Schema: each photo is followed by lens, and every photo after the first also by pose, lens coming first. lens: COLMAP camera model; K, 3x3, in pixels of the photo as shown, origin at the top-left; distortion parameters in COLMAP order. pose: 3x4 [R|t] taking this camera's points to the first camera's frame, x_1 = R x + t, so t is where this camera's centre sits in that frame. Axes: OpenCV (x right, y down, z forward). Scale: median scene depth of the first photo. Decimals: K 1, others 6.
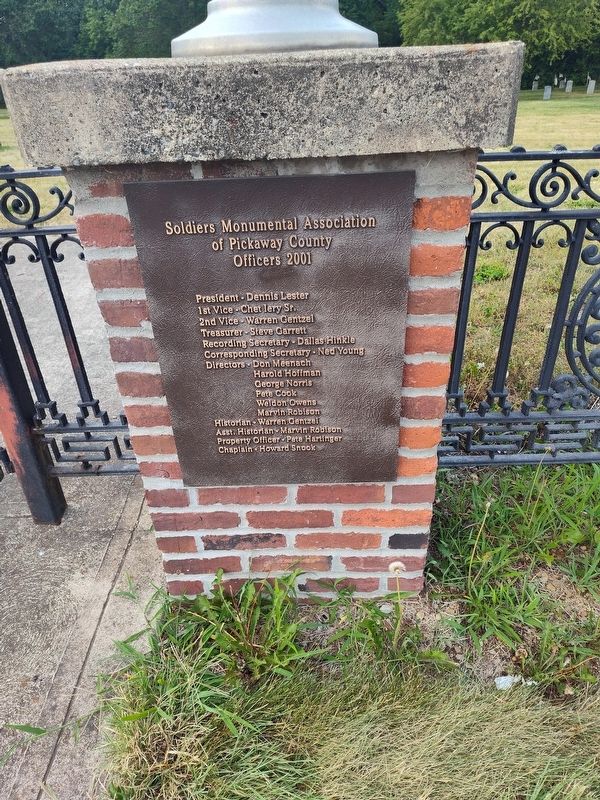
lens RADIAL K [[538.4, 0, 300.0], [0, 538.4, 400.0], [0, 0, 1]] dist [0.038885, -0.046180]
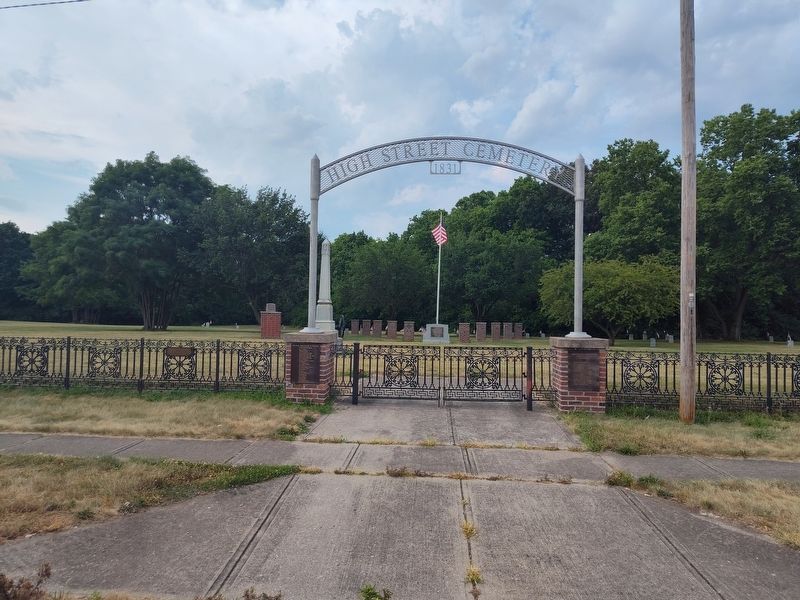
lens RADIAL K [[538.4, 0, 400.0], [0, 538.4, 300.0], [0, 0, 1]] dist [0.038885, -0.046180]
pose [[0.995924, 0.050358, -0.074827, -1.797365], [-0.082752, 0.840172, -0.535969, 2.910224], [0.035877, 0.539977, 0.840915, -5.237634]]
